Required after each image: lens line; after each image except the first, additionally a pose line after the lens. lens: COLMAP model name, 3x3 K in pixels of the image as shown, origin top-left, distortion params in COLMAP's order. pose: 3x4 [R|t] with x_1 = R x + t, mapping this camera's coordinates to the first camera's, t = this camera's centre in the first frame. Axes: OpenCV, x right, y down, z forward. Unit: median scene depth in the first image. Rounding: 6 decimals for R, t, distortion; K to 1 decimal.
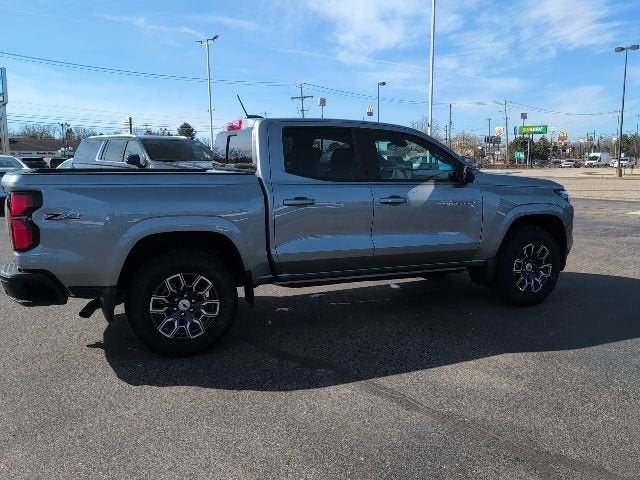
lens RADIAL K [[539.9, 0, 322.5], [0, 539.9, 241.2], [0, 0, 1]] dist [0.023791, -0.023548]
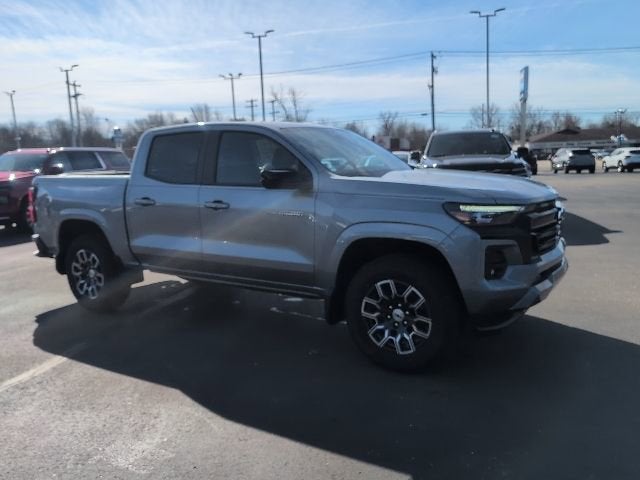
lens RADIAL K [[731.1, 0, 319.3], [0, 731.1, 239.5], [0, 0, 1]] dist [0.182182, 0.000000]
pose [[0.418281, 0.087965, -0.904048, 0.811677], [-0.103164, 0.993460, 0.048934, -0.057057], [0.902440, 0.072797, 0.424620, 0.353092]]
